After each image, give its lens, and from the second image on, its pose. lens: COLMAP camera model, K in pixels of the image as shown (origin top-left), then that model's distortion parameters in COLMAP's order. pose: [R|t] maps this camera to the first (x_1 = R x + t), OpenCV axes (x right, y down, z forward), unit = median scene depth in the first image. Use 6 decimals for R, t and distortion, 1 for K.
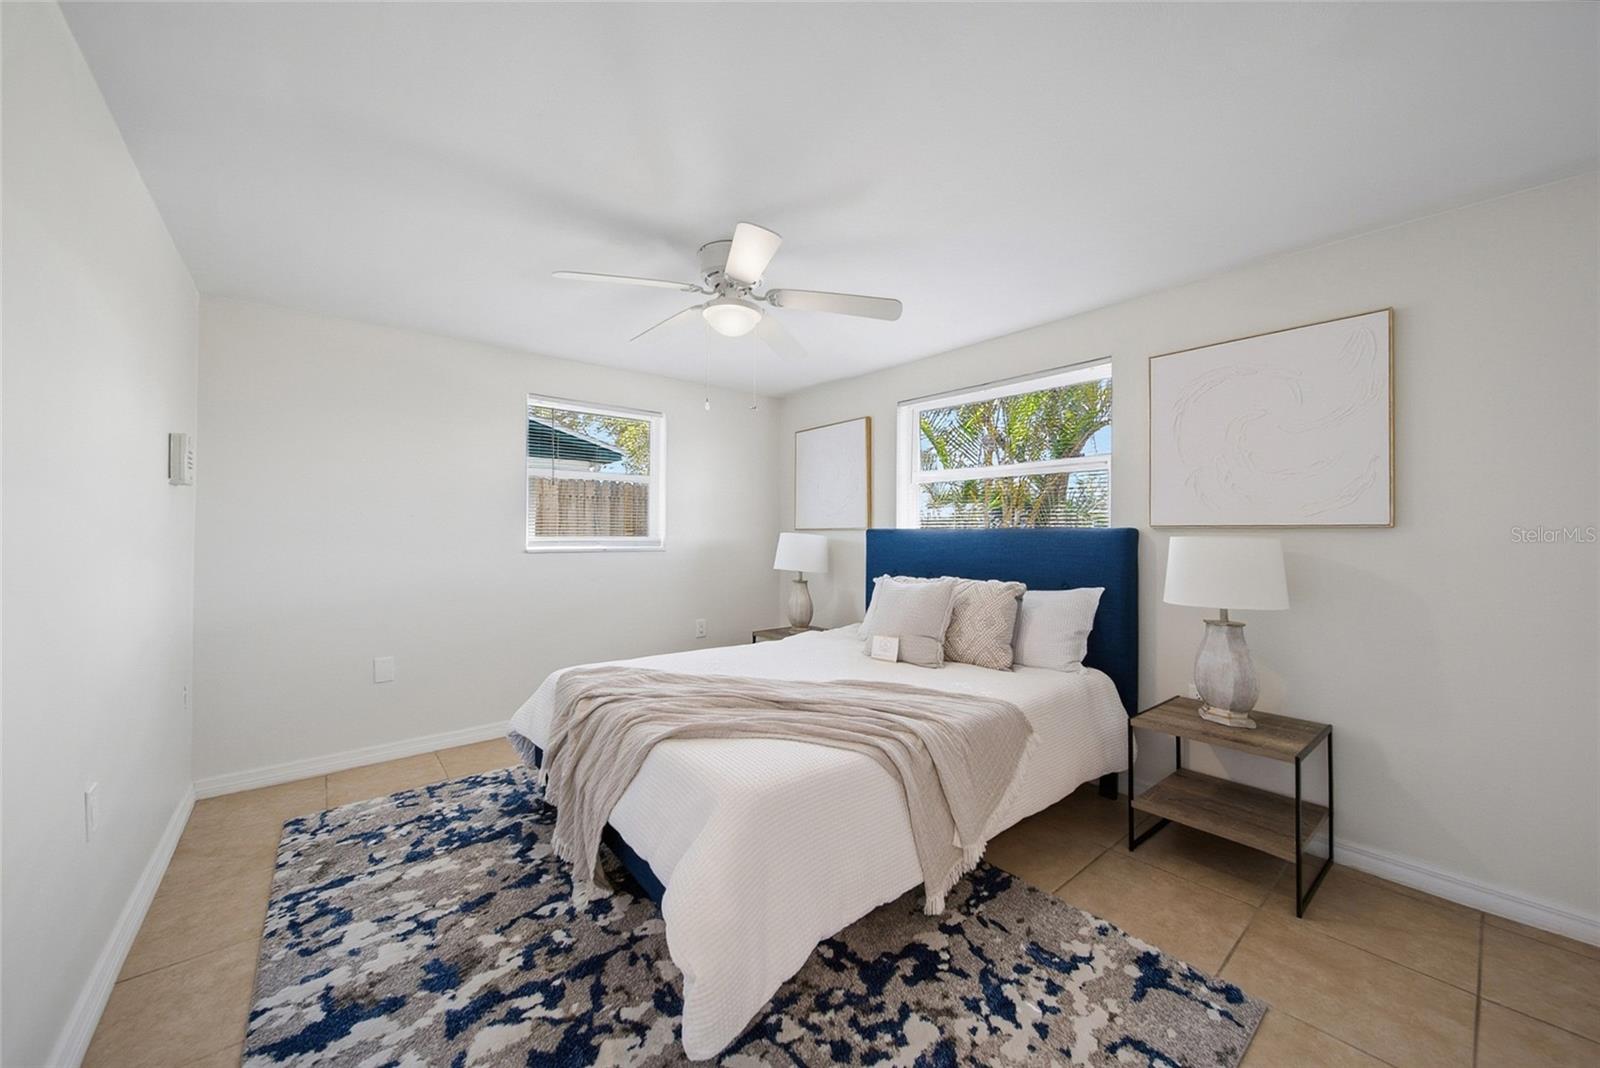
lens RADIAL K [[588.0, 0, 800.0], [0, 588.0, 534.0], [0, 0, 1]] dist [-0.008566, 0.000105]
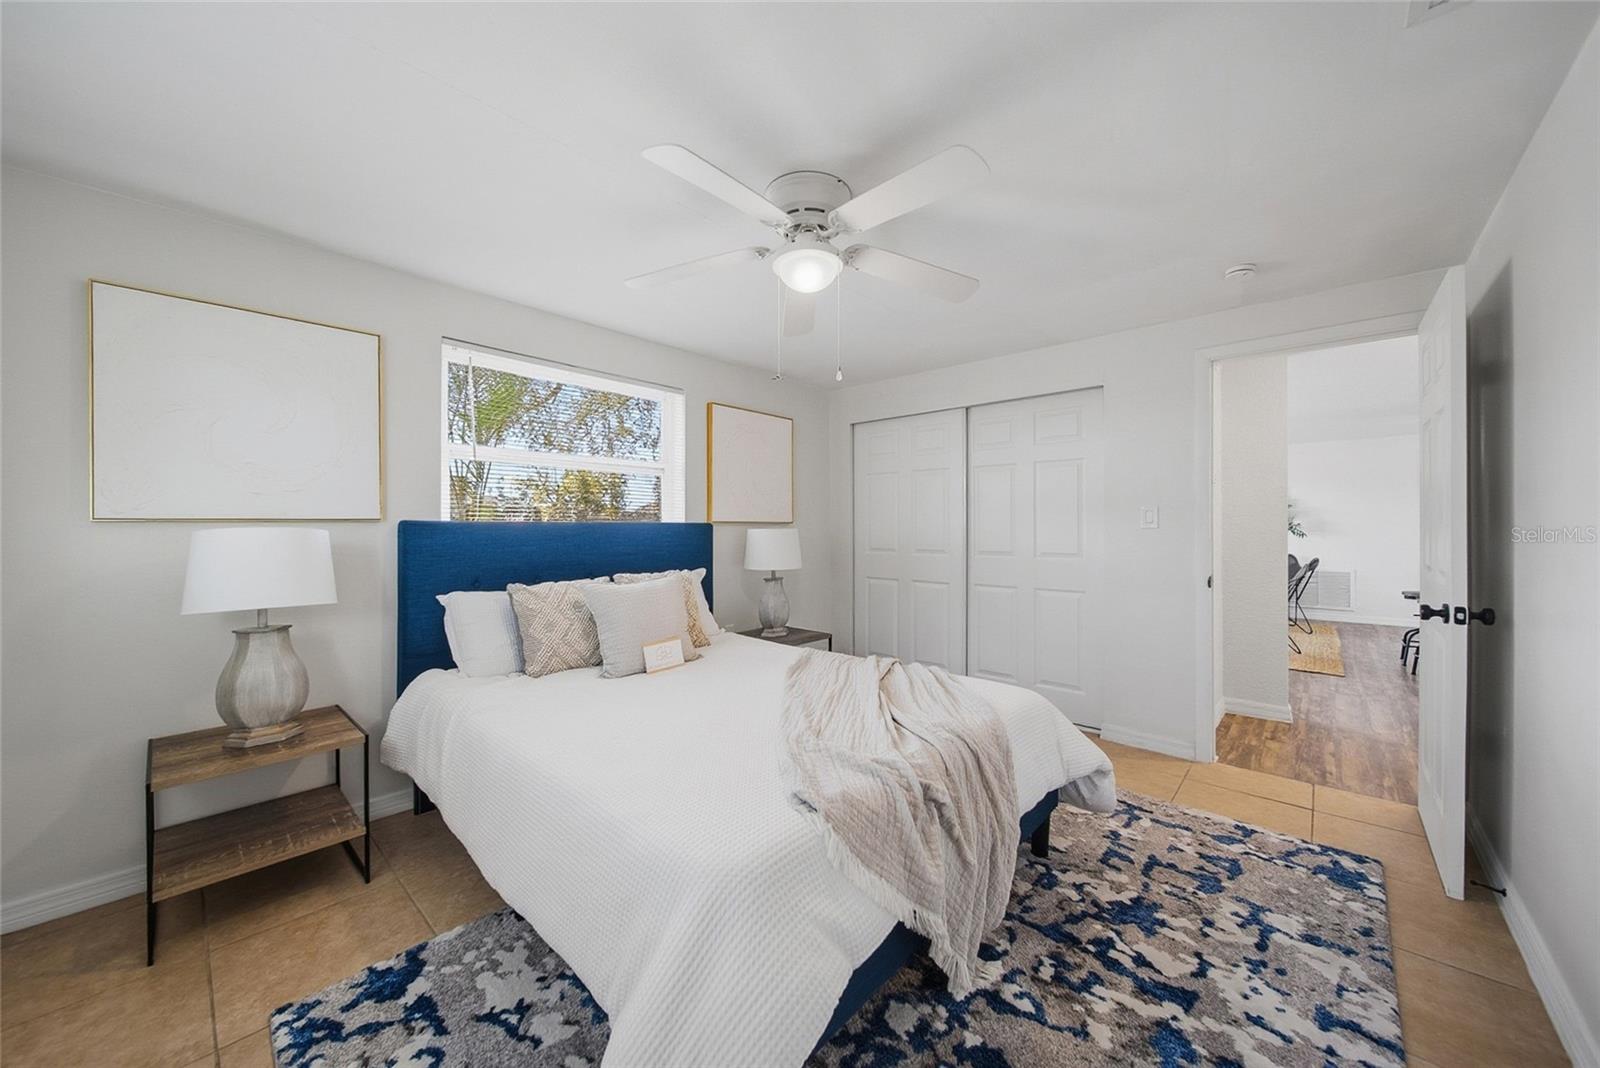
lens RADIAL K [[576.3, 0, 800.0], [0, 576.3, 534.0], [0, 0, 1]] dist [0.001793, -0.003455]
pose [[-0.146782, -0.015393, 0.989049, -1.279942], [0.005329, 0.999852, 0.016352, -0.008250], [-0.989155, 0.007671, -0.146678, 1.565796]]
